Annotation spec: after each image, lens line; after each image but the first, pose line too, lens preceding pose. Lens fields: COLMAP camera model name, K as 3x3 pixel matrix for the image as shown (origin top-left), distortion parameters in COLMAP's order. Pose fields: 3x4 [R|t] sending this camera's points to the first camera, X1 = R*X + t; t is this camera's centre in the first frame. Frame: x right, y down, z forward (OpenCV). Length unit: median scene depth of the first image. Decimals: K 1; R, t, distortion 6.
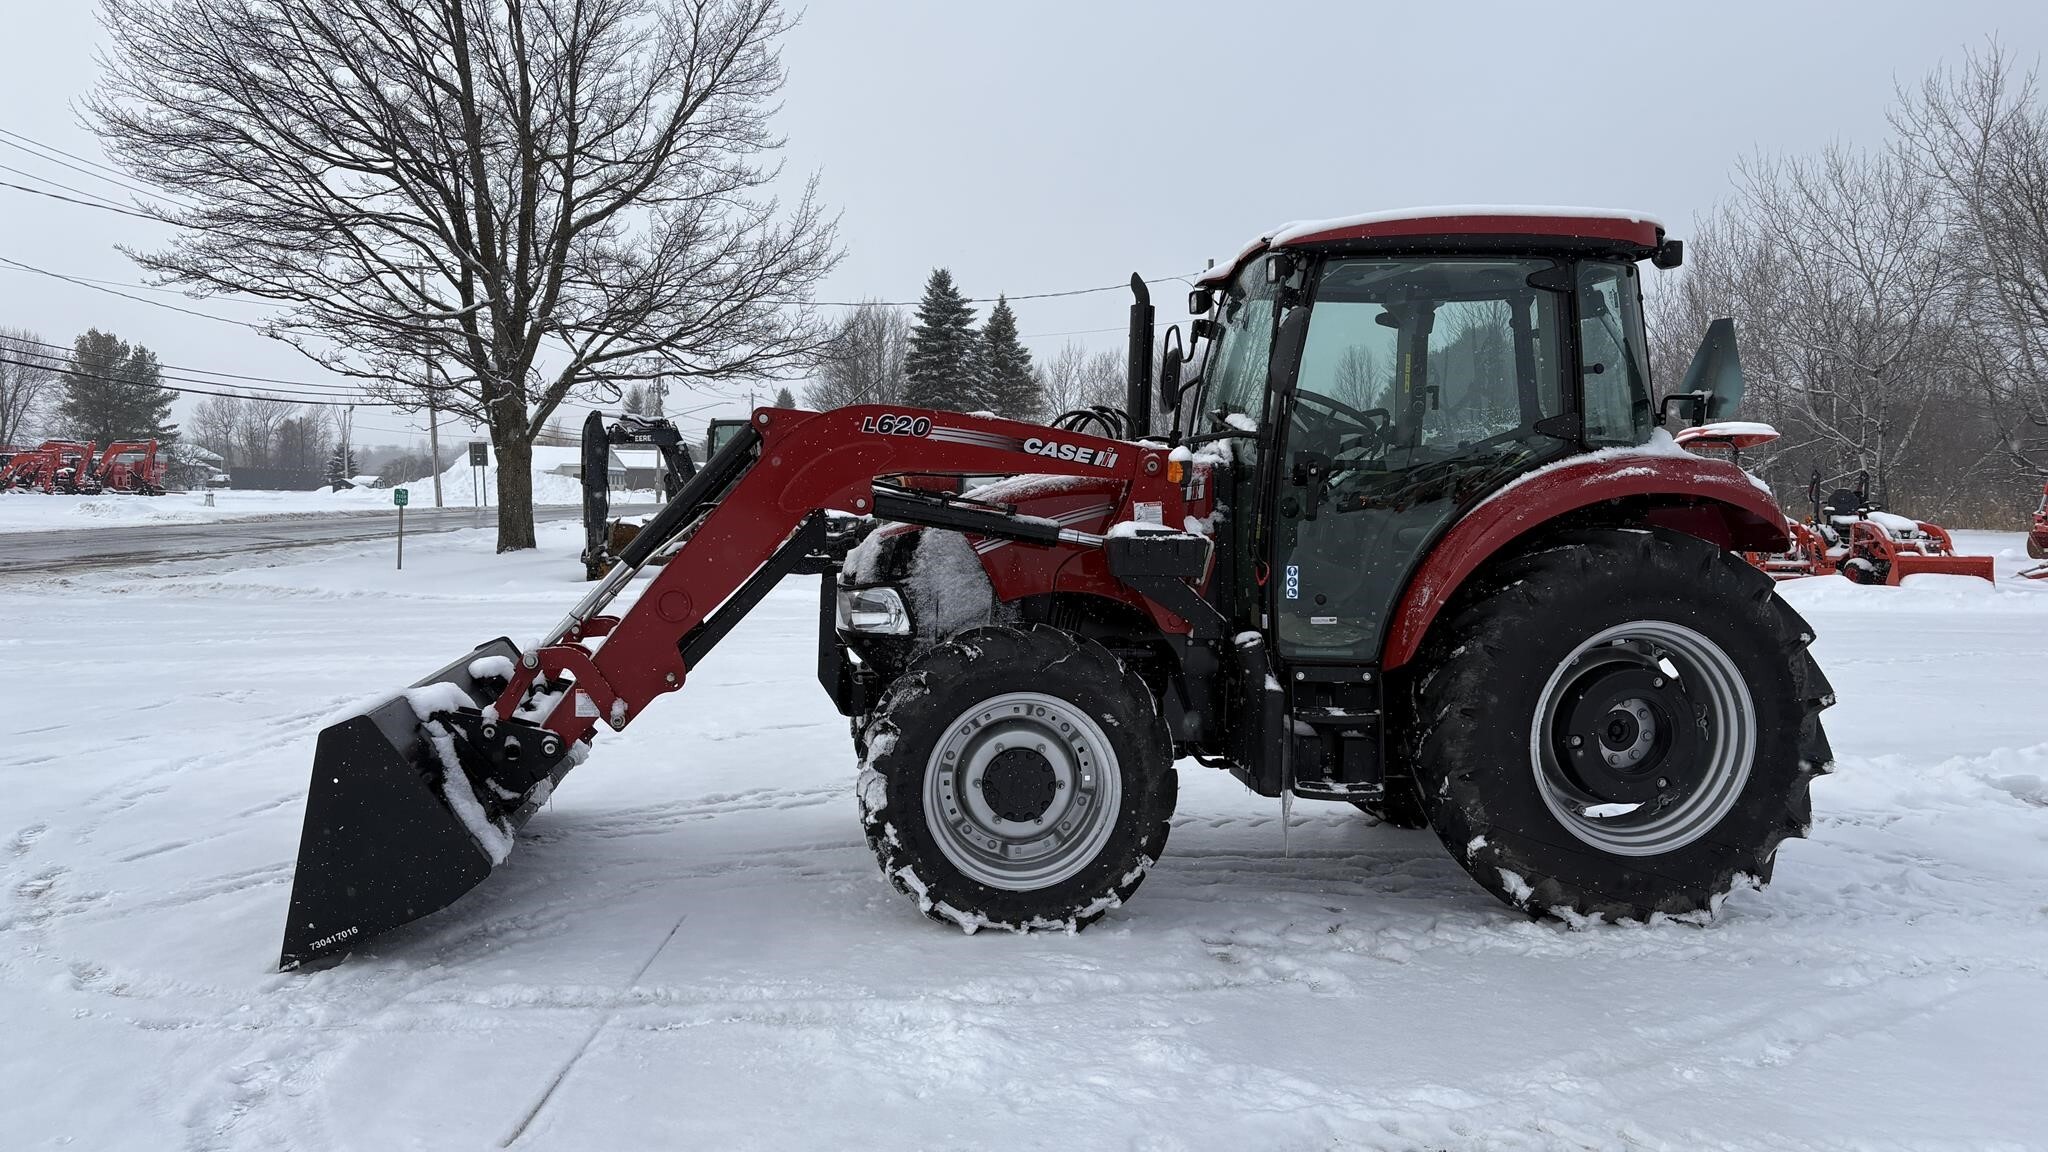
lens RADIAL K [[1577.1, 0, 884.6], [0, 1577.1, 569.8], [0, 0, 1]] dist [0.045080, -0.026619]
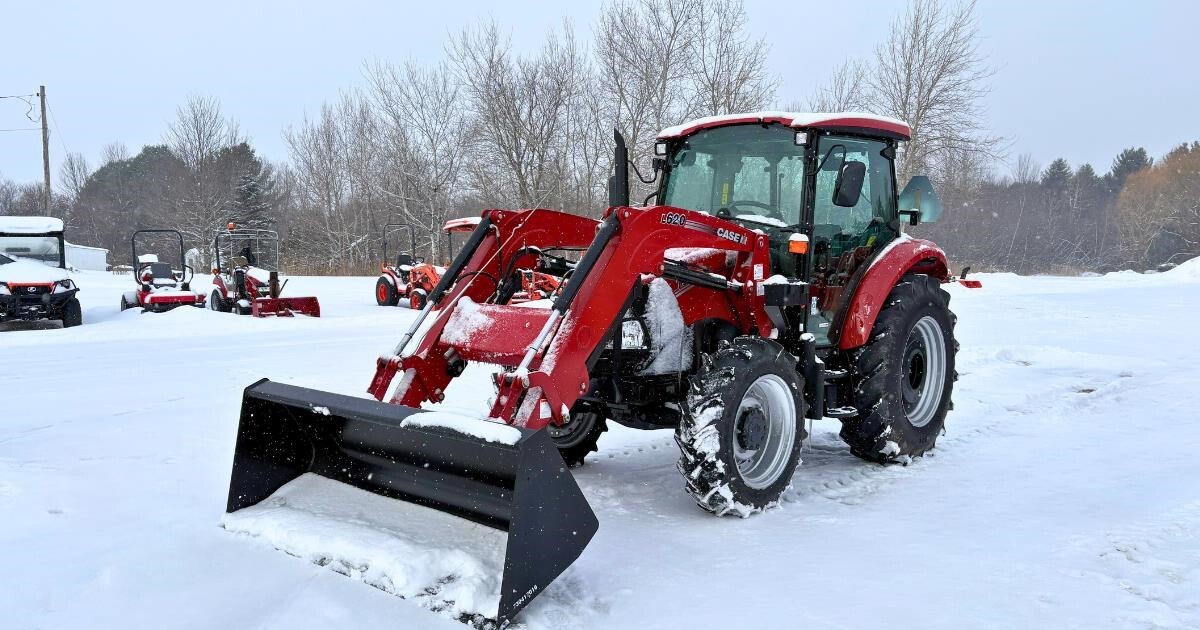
lens RADIAL K [[1026.5, 0, 603.8], [0, 1026.5, 317.2], [0, 0, 1]] dist [0.029414, 0.015030]
pose [[0.735528, -0.049695, 0.675669, -0.752448], [0.043149, 0.998718, 0.026483, -0.021580], [-0.676118, 0.009676, 0.736730, 0.265433]]
